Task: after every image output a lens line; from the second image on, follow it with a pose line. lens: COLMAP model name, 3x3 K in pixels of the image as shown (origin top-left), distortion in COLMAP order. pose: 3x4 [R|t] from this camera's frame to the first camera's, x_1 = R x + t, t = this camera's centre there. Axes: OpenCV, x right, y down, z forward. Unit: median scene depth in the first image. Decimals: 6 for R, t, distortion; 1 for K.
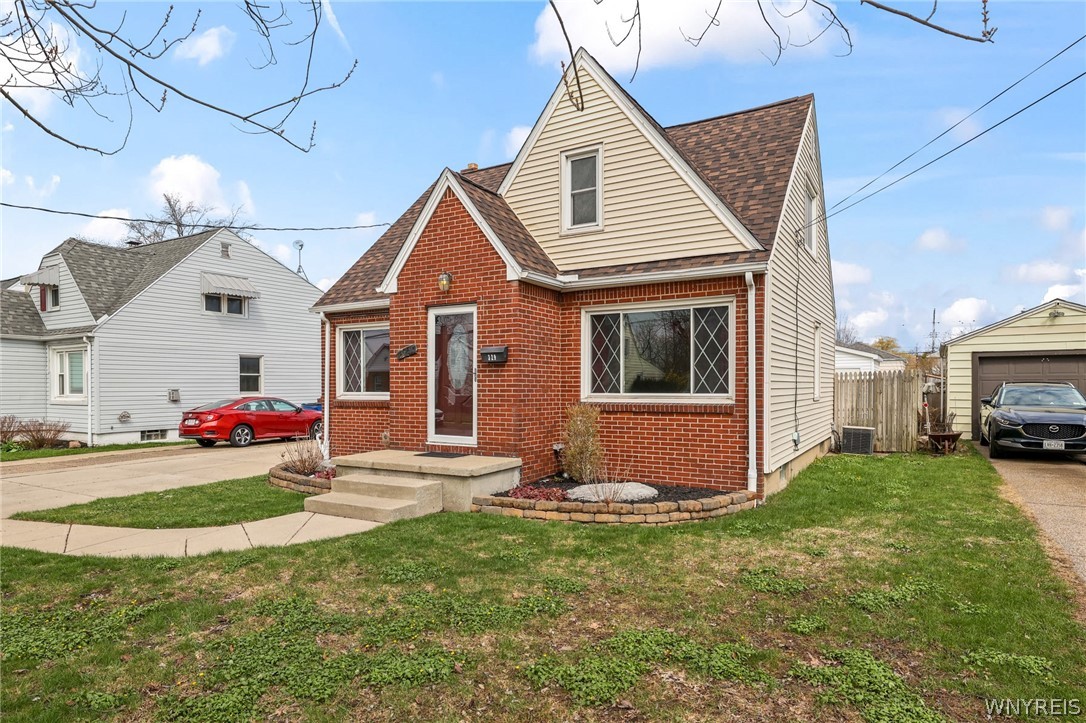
lens RADIAL K [[631.2, 0, 542.6], [0, 631.2, 387.7], [0, 0, 1]] dist [0.004702, 0.000643]
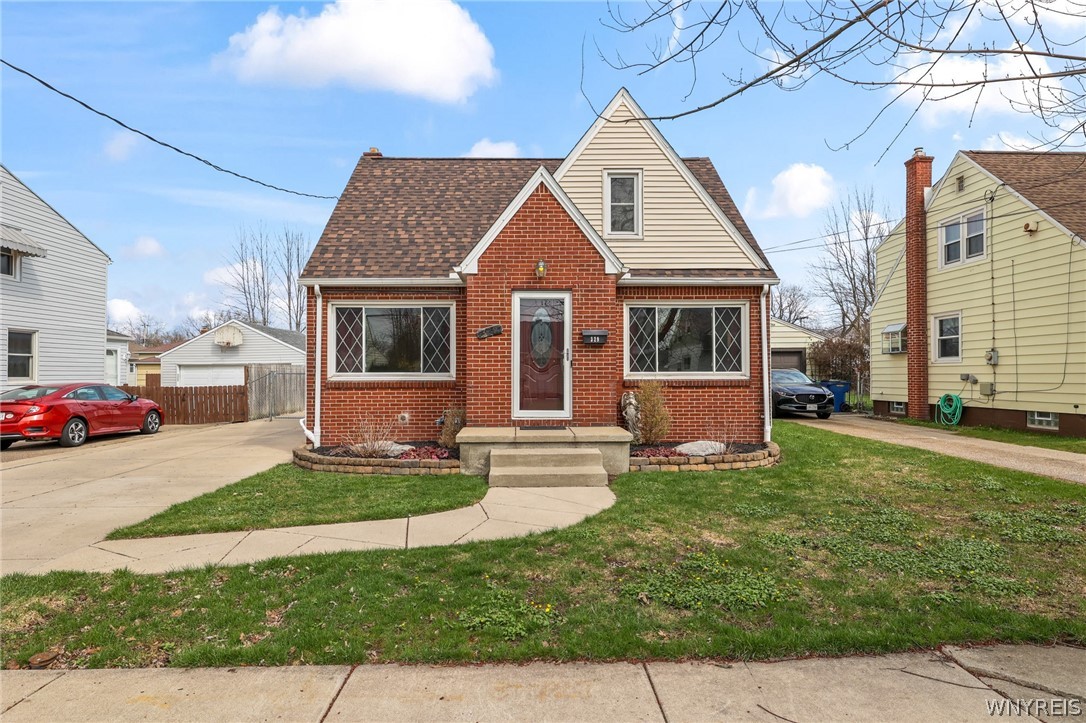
lens RADIAL K [[583.4, 0, 539.2], [0, 583.4, 361.7], [0, 0, 1]] dist [0.003874, 0.000629]
pose [[0.847643, 0.013807, 0.530387, -0.666194], [0.002473, 0.999548, -0.029972, 0.021920], [-0.530560, 0.026717, 0.847226, 0.148768]]
